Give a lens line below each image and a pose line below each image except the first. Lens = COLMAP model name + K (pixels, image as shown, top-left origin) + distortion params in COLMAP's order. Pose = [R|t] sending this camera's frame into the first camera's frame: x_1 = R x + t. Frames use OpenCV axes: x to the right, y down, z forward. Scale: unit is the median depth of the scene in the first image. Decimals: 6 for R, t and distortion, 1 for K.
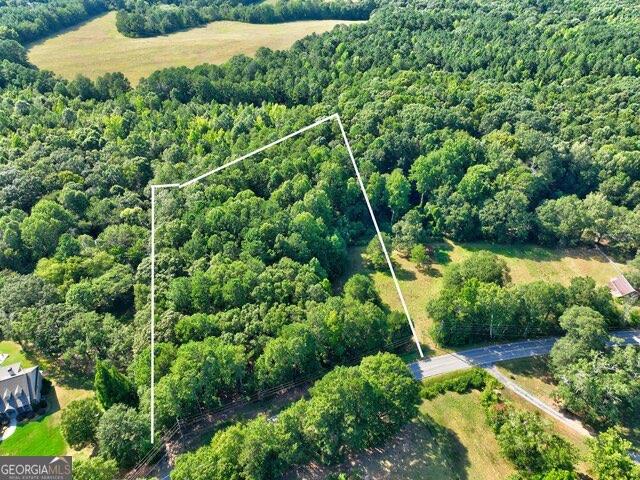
lens RADIAL K [[449.0, 0, 322.9], [0, 449.0, 242.6], [0, 0, 1]] dist [0.010855, 0.006348]
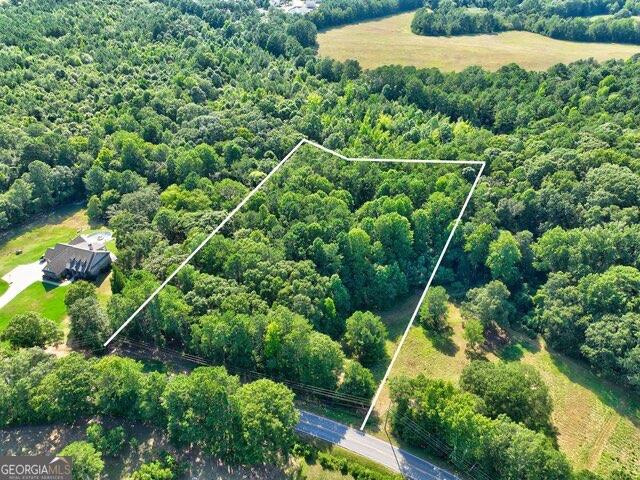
lens RADIAL K [[449.0, 0, 322.9], [0, 449.0, 242.6], [0, 0, 1]] dist [0.010855, 0.006348]
pose [[0.752148, 0.391722, -0.529931, 0.351924], [-0.394102, 0.911882, 0.114697, -0.101019], [0.528163, 0.122578, 0.840249, 0.137322]]
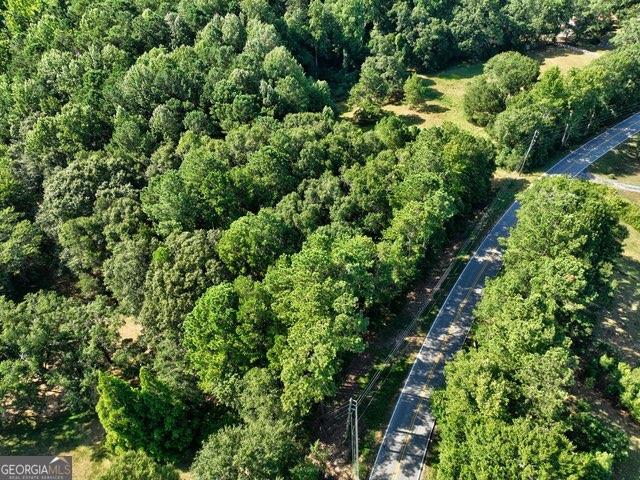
lens RADIAL K [[449.0, 0, 322.9], [0, 449.0, 242.6], [0, 0, 1]] dist [0.010855, 0.006348]
pose [[0.883675, -0.335429, 0.326507, -0.237094], [0.282724, 0.938367, 0.198831, 0.069166], [-0.373077, -0.083390, 0.924045, 0.309587]]
